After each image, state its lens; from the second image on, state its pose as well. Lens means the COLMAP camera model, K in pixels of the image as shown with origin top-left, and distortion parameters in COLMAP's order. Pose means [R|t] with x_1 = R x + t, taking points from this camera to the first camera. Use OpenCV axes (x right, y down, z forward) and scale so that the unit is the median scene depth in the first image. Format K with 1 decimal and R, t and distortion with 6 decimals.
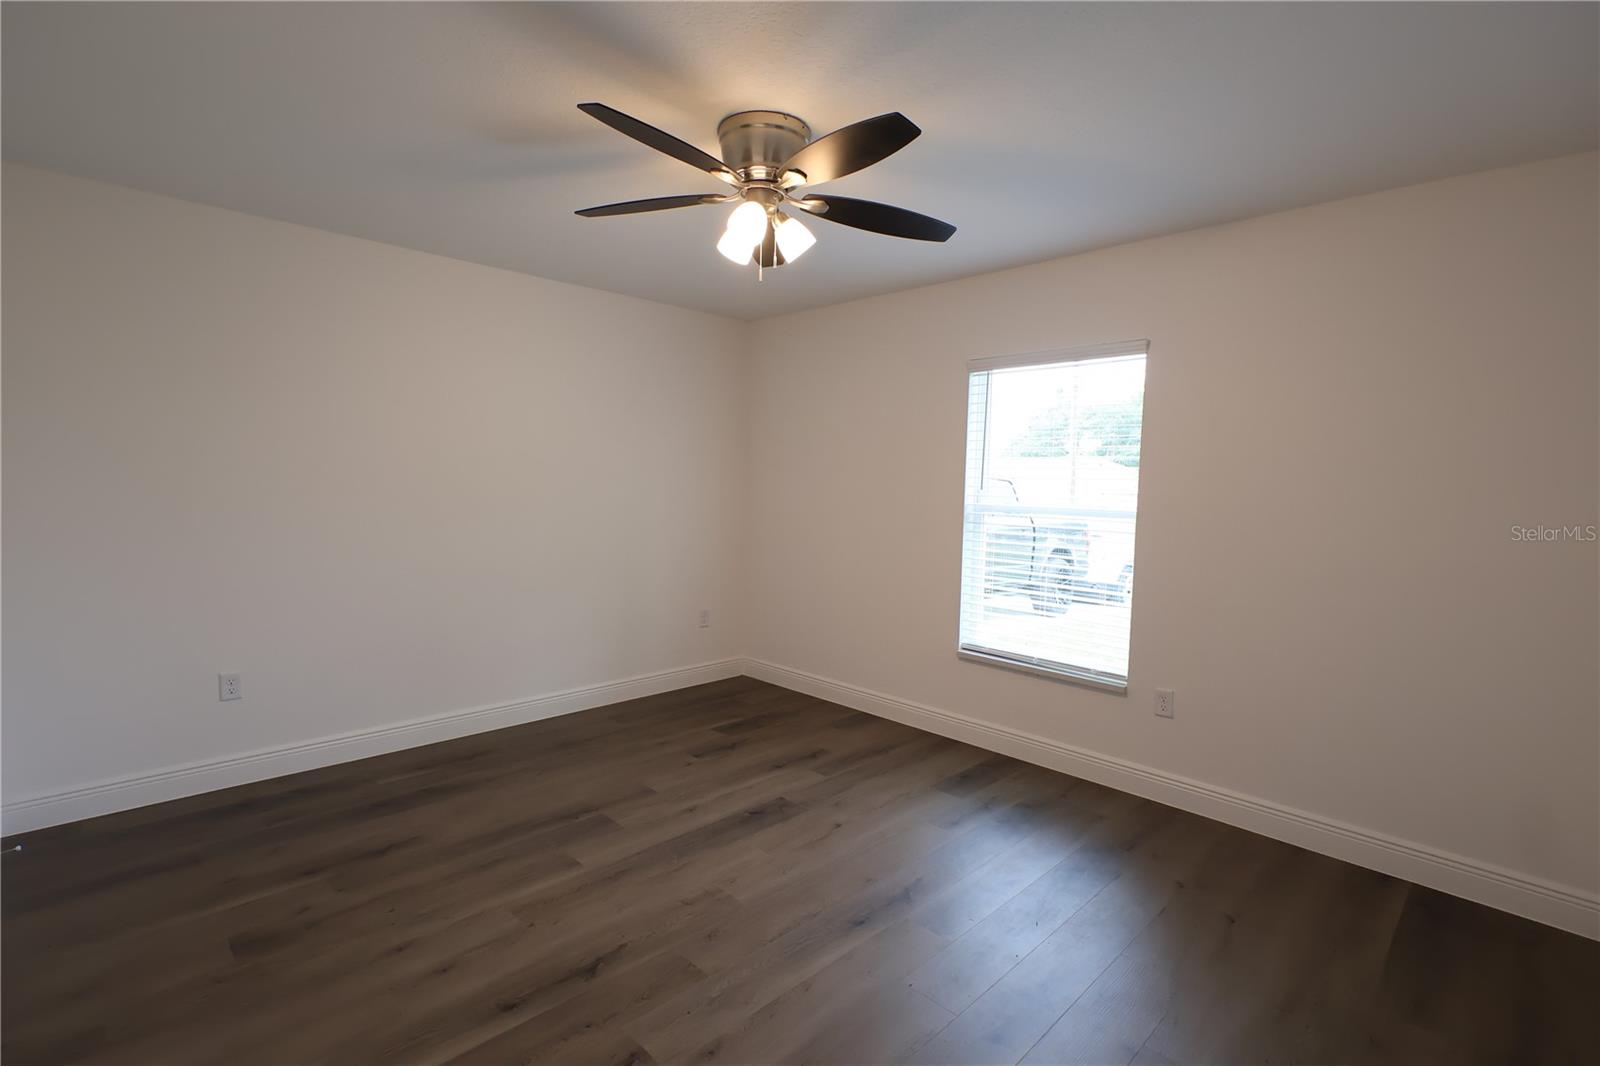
lens RADIAL K [[739.2, 0, 804.9], [0, 739.2, 535.0], [0, 0, 1]] dist [-0.002484, 0.001085]
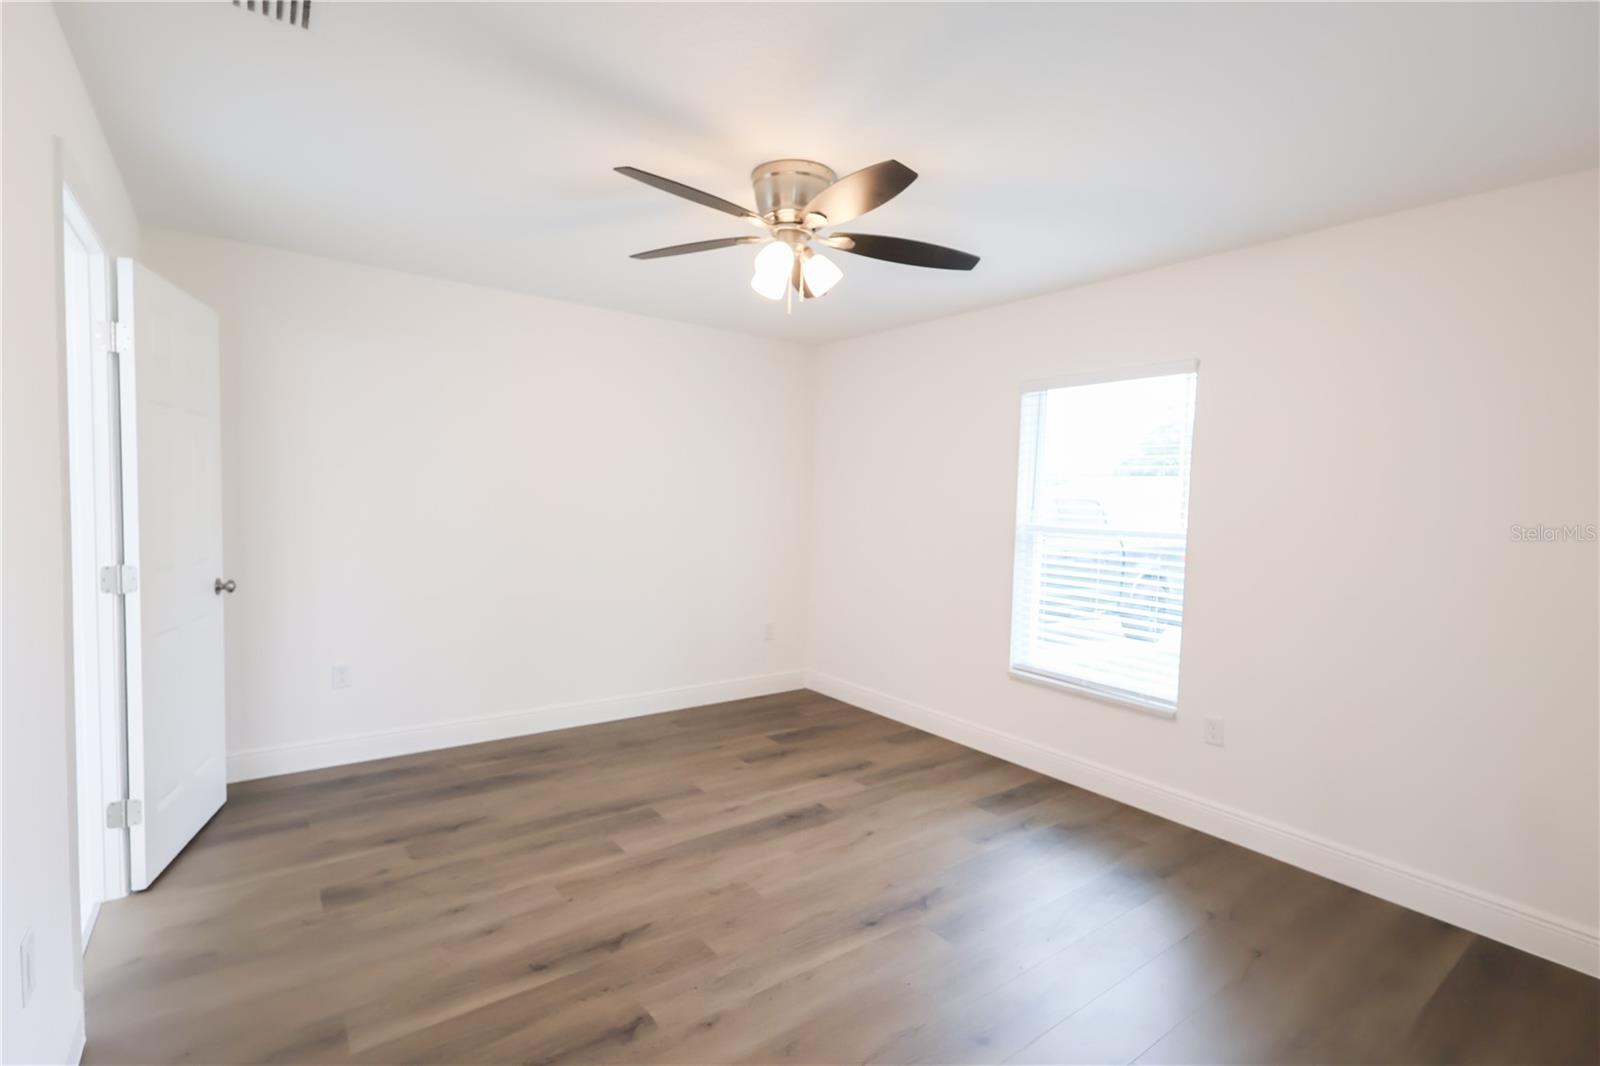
lens RADIAL K [[739.2, 0, 804.4], [0, 739.2, 533.4], [0, 0, 1]] dist [-0.002484, 0.001085]
pose [[0.990870, 0.013156, -0.134177, 0.087873], [-0.017097, 0.999454, -0.028267, 0.005880], [0.133732, 0.030303, 0.990554, -0.045364]]
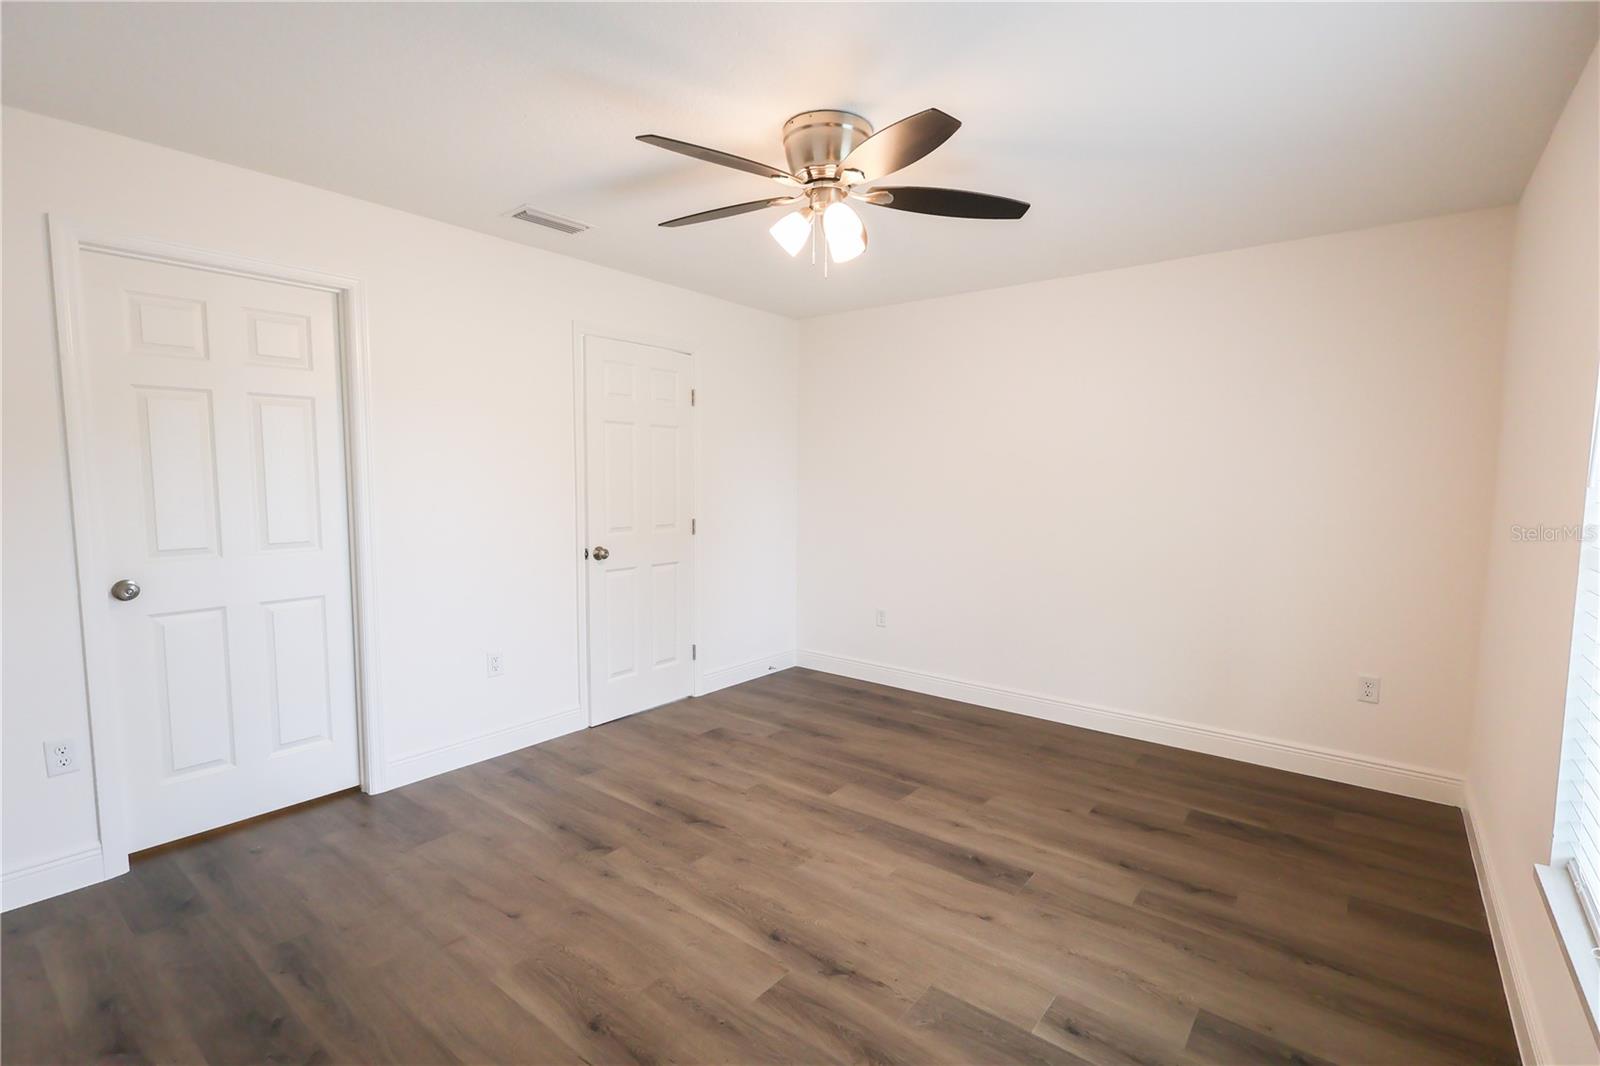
lens RADIAL K [[739.2, 0, 790.0], [0, 739.2, 529.7], [0, 0, 1]] dist [-0.002484, 0.001085]
pose [[0.117703, 0.052297, -0.991671, 0.764207], [-0.081178, 0.995777, 0.042879, -0.026932], [0.989725, 0.075455, 0.121451, 0.671919]]
